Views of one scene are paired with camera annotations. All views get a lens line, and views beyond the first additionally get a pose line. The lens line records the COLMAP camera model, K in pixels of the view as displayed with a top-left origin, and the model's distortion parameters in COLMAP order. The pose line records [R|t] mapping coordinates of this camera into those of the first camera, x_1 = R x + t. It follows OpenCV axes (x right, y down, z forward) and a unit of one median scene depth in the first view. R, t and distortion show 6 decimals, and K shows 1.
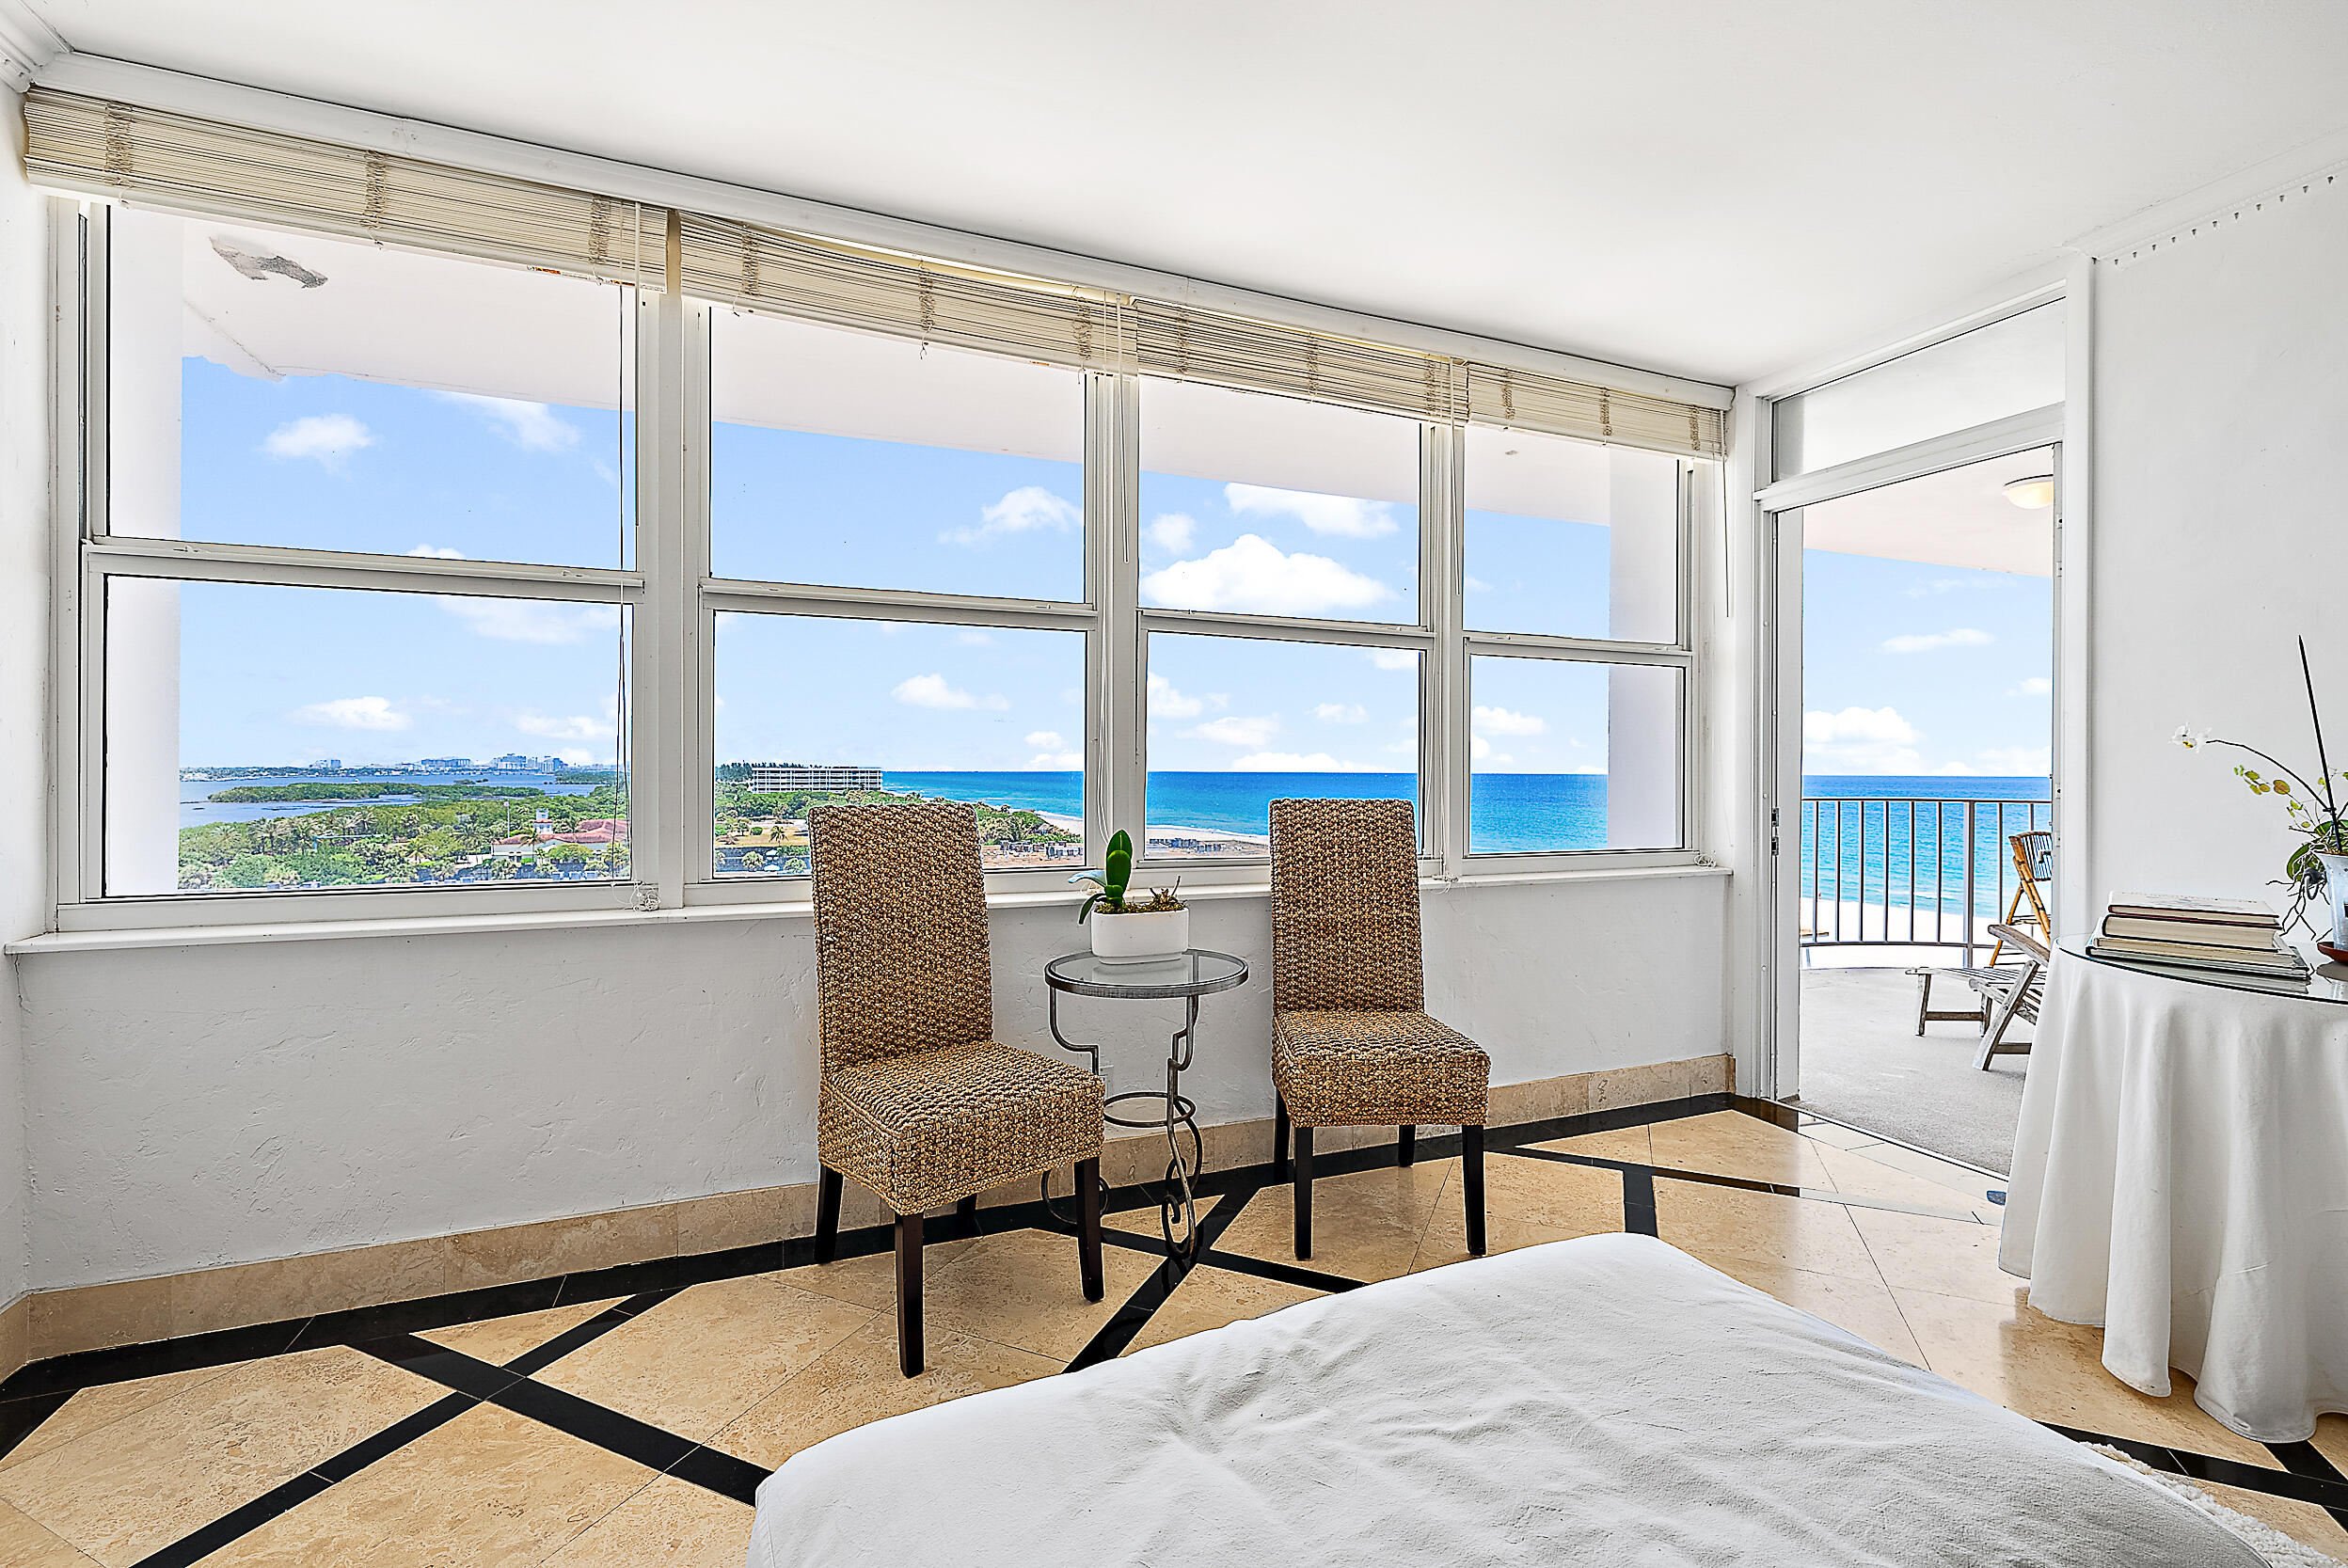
lens RADIAL K [[1016.4, 0, 1185.0], [0, 1016.4, 770.5], [0, 0, 1]] dist [0.004862, -0.000698]
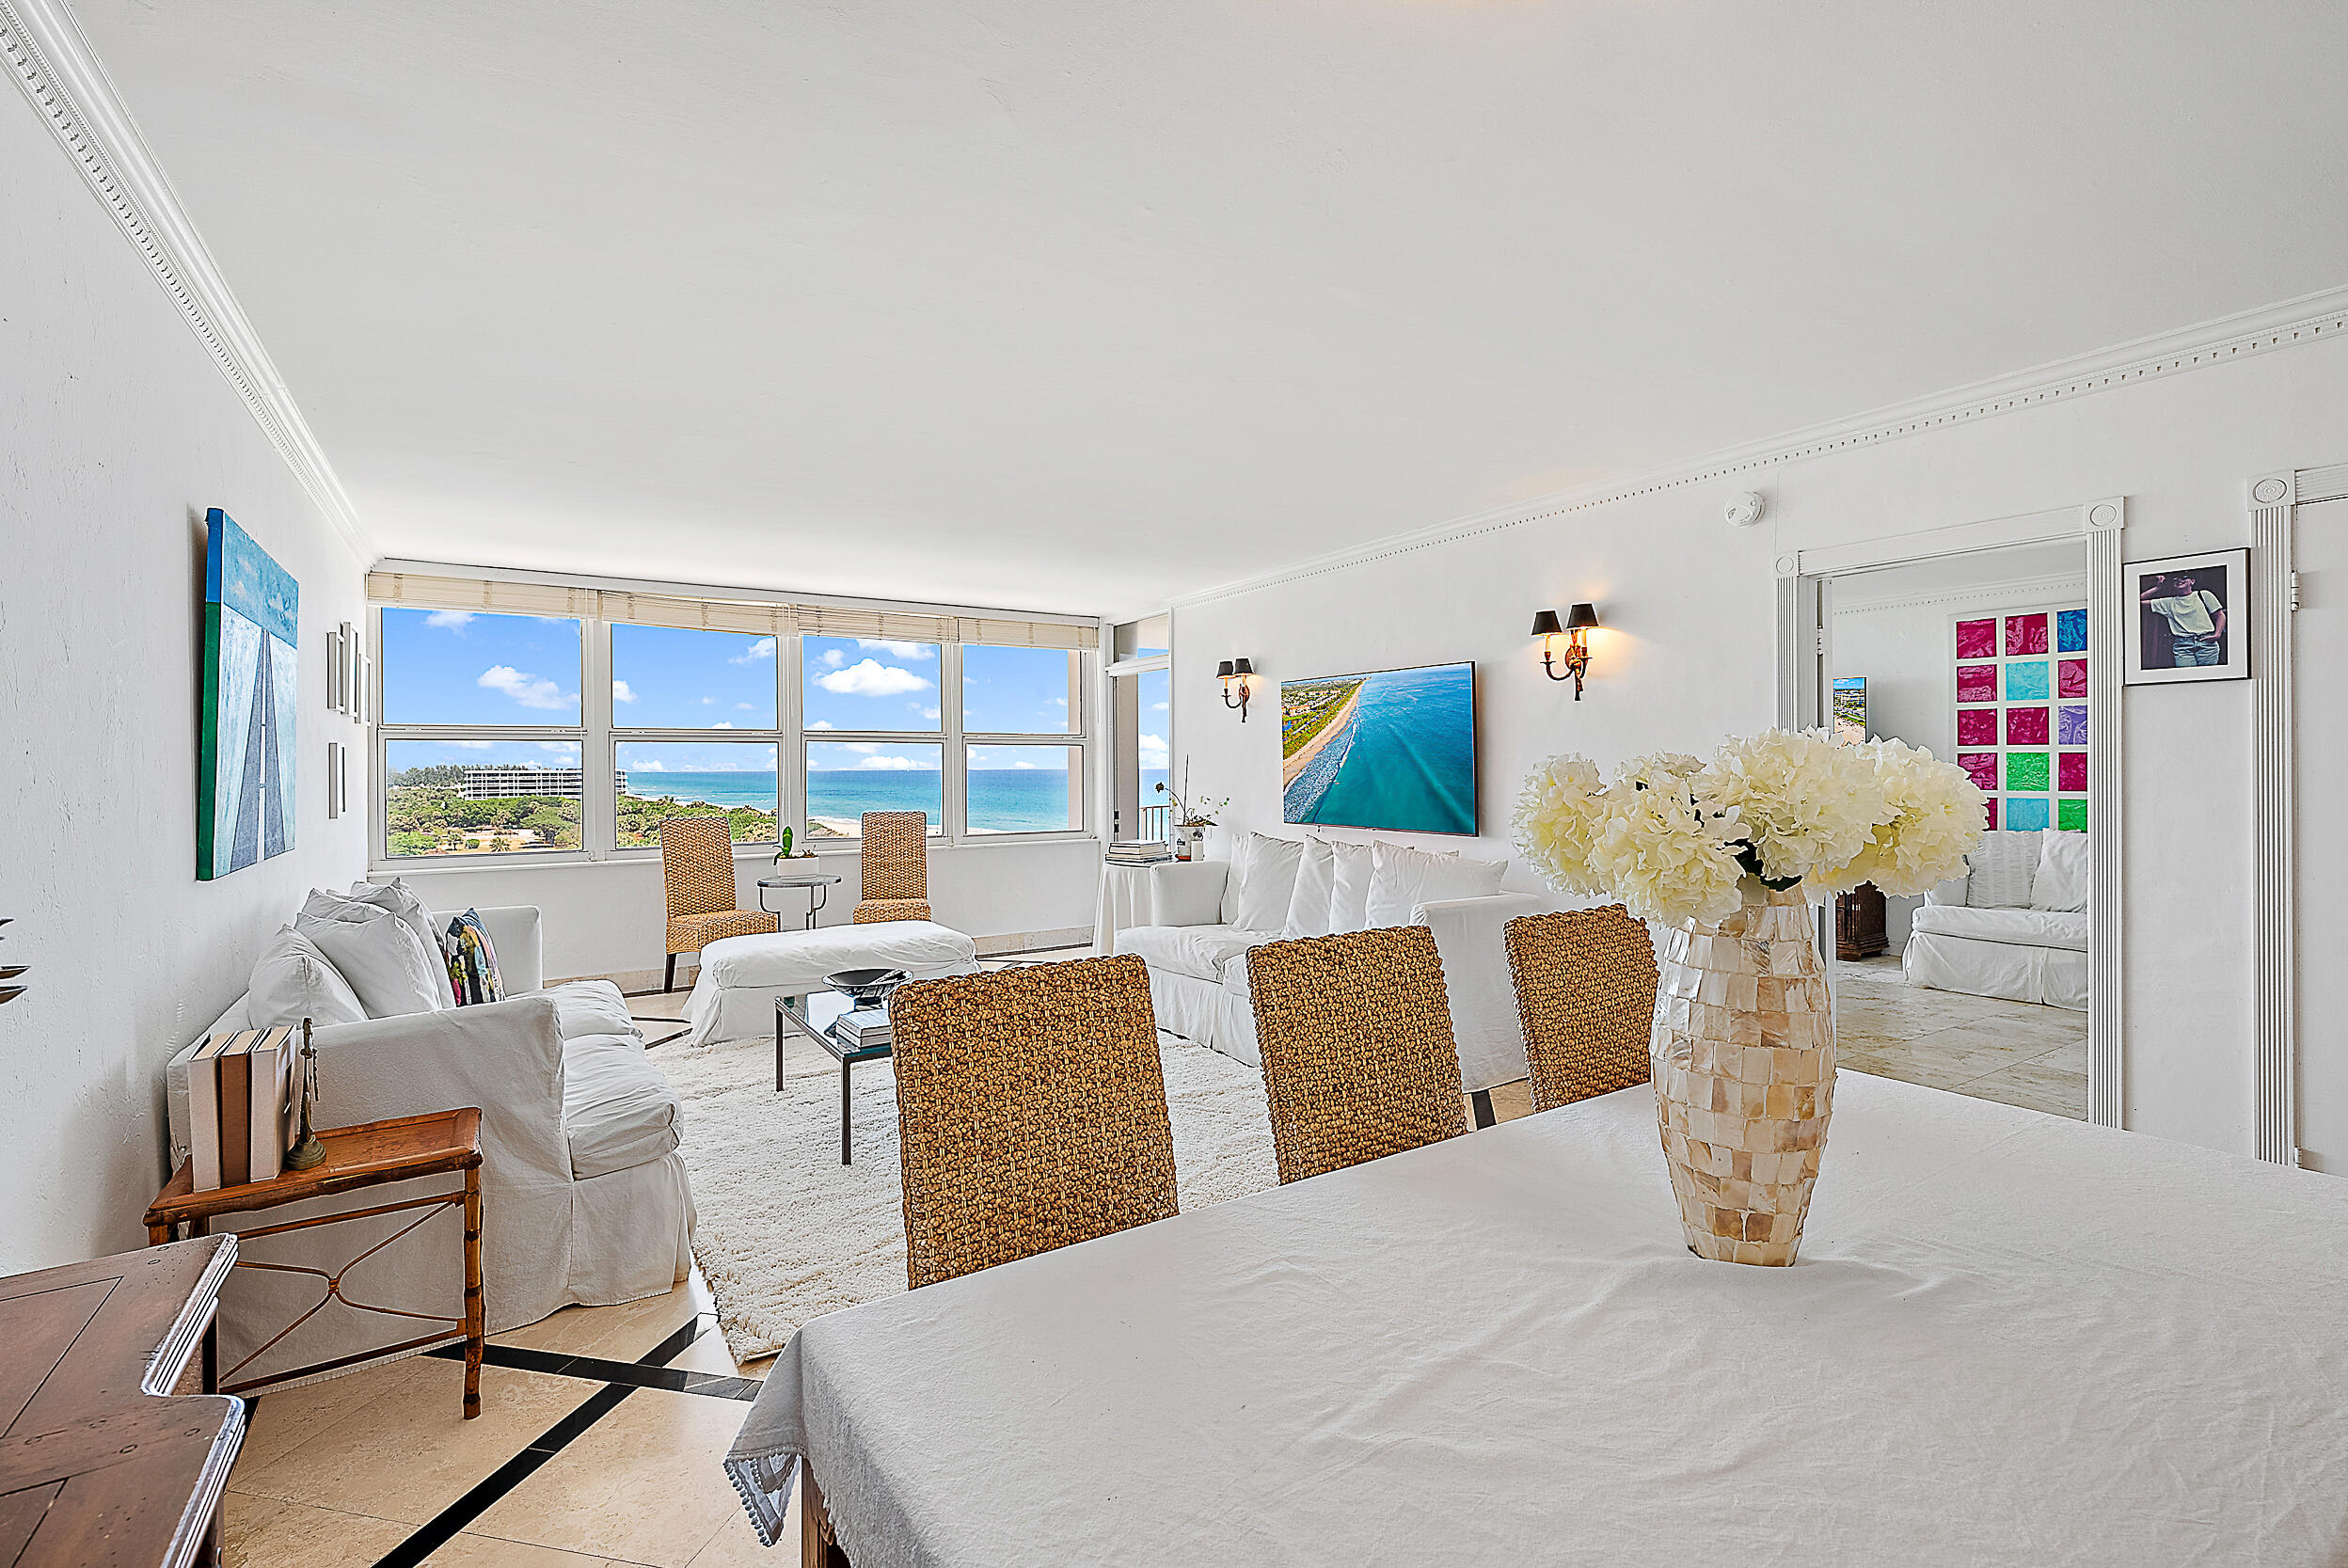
lens RADIAL K [[1016.4, 0, 1163.5], [0, 1016.4, 769.0], [0, 0, 1]] dist [0.004862, -0.000698]
pose [[0.981348, -0.009929, 0.191984, 0.295698], [0.010006, 0.999950, 0.000568, -0.061585], [-0.191980, 0.001364, 0.981398, -1.340461]]
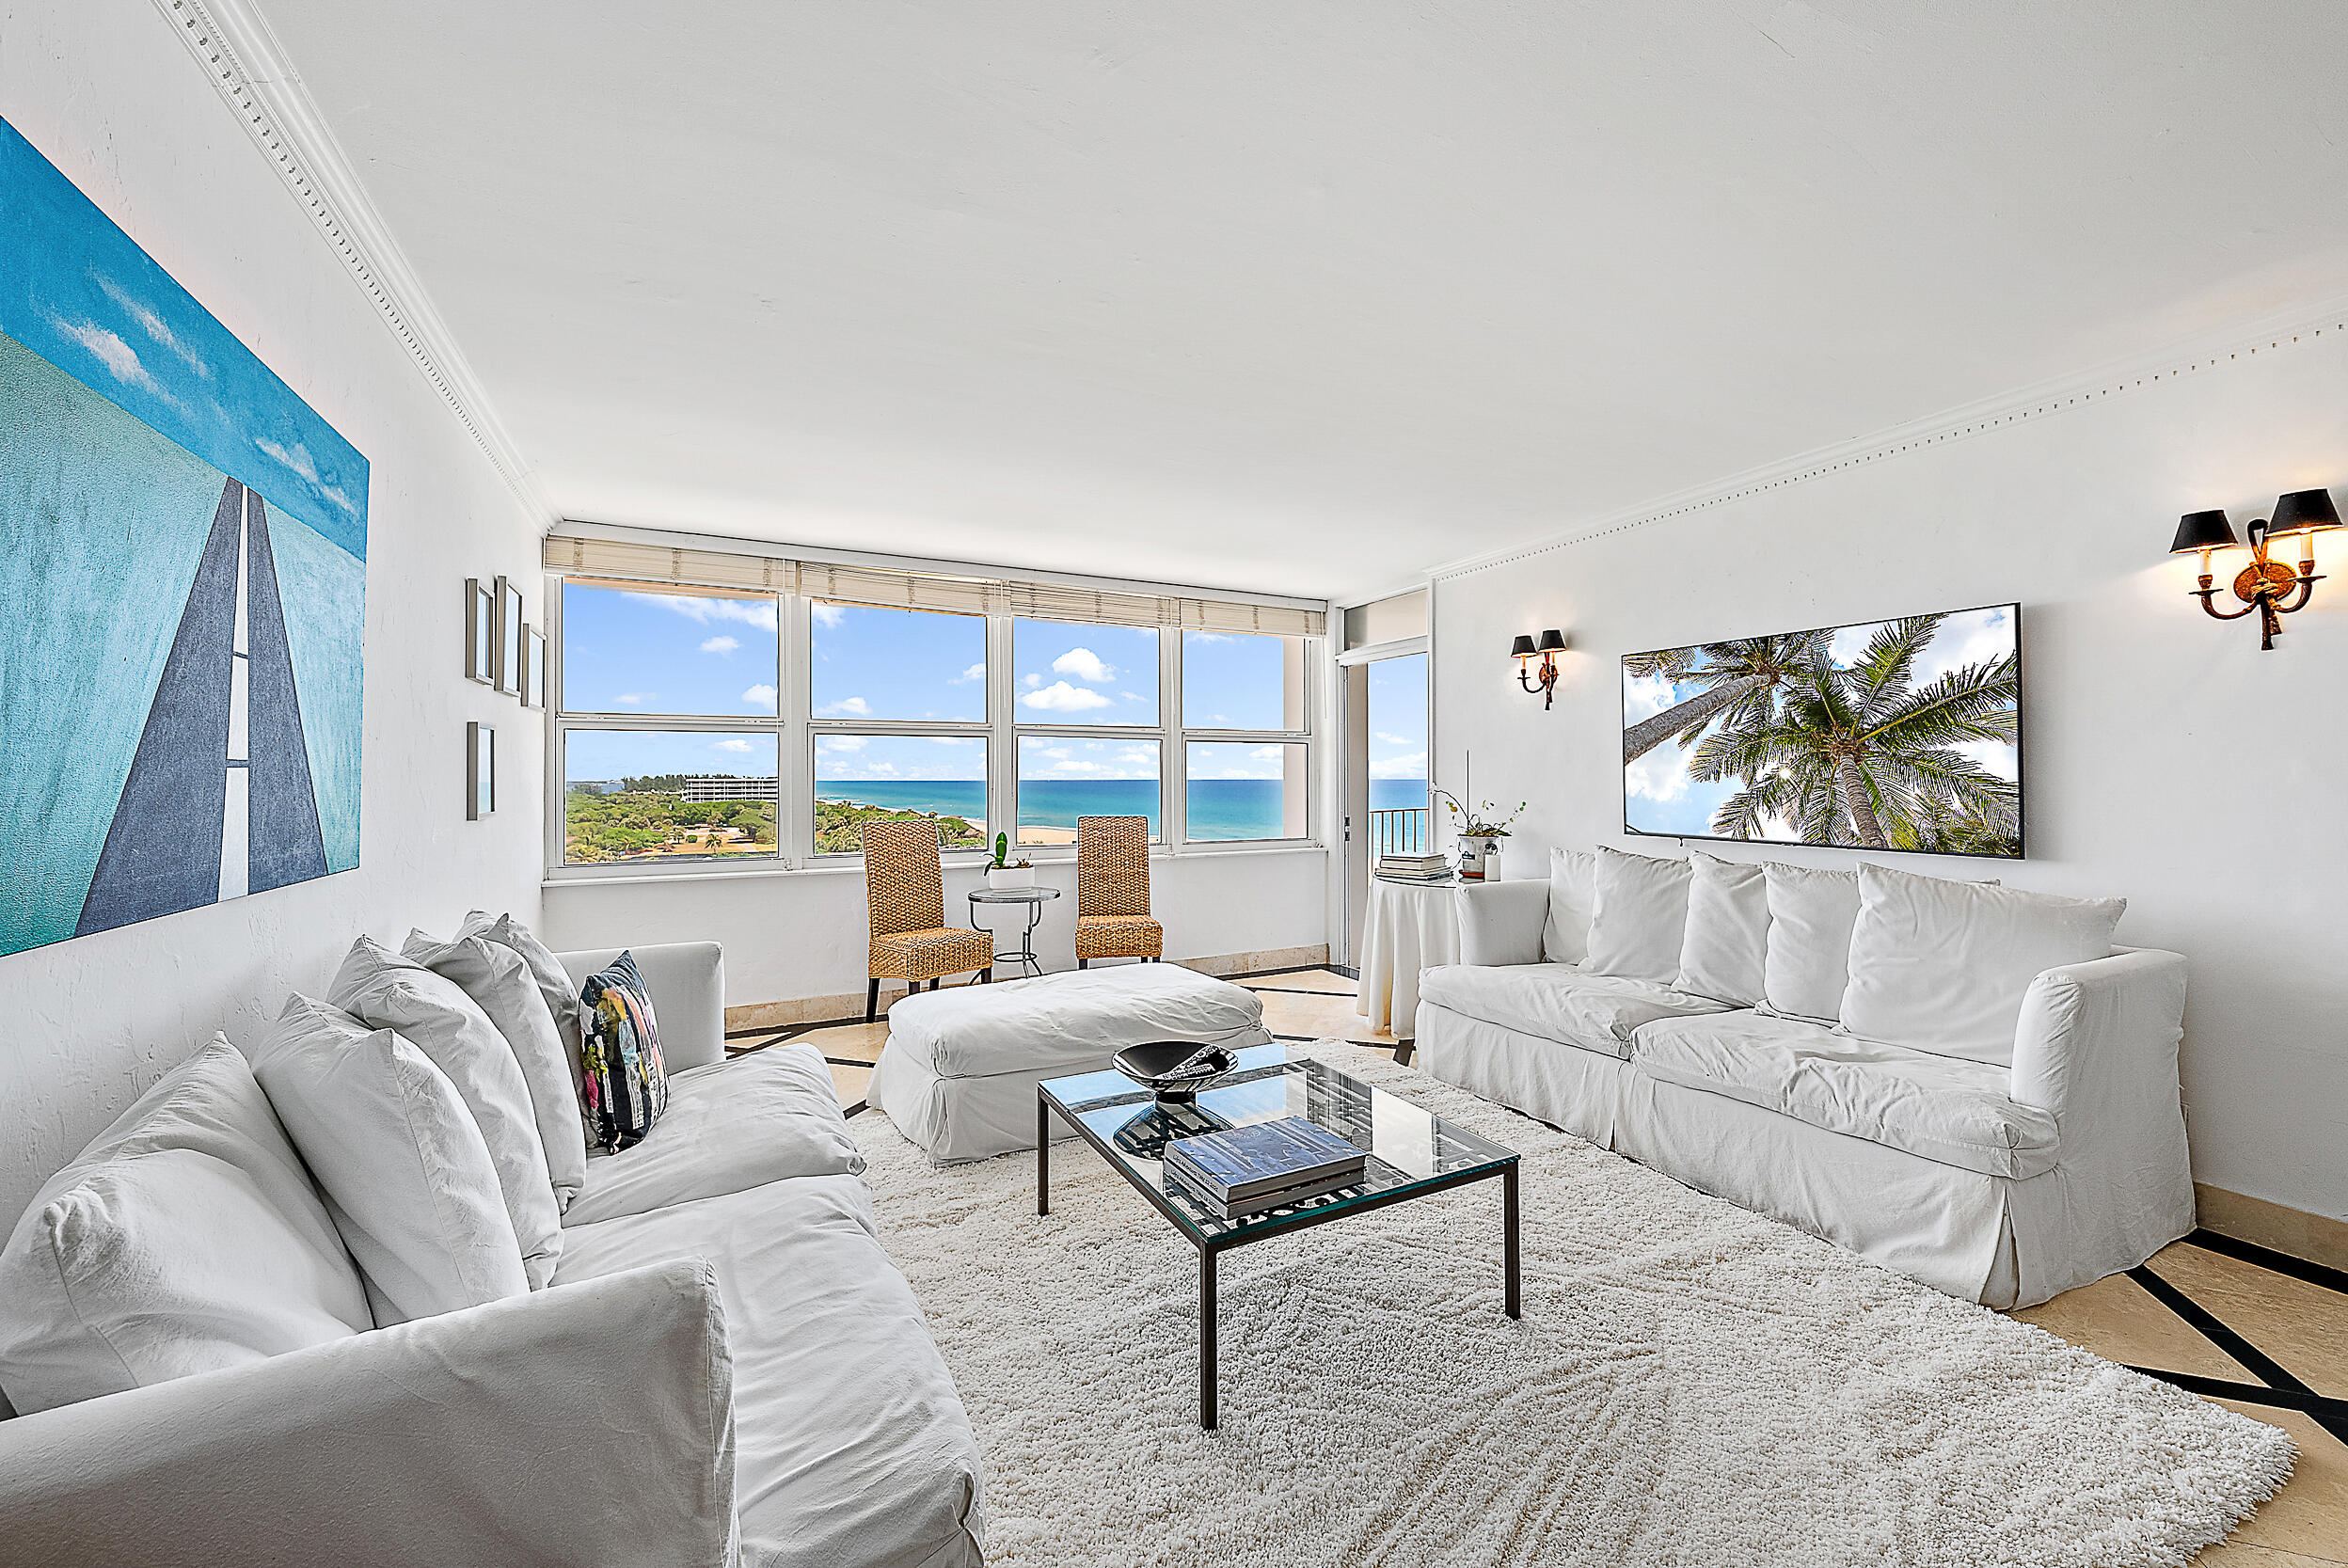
lens RADIAL K [[916.7, 0, 1187.1], [0, 916.7, 777.0], [0, 0, 1]] dist [0.000729, -0.000082]
pose [[0.995618, -0.006620, 0.093277, 0.121750], [0.006783, 0.999976, -0.001422, -0.044461], [-0.093265, 0.002049, 0.995639, -0.823969]]
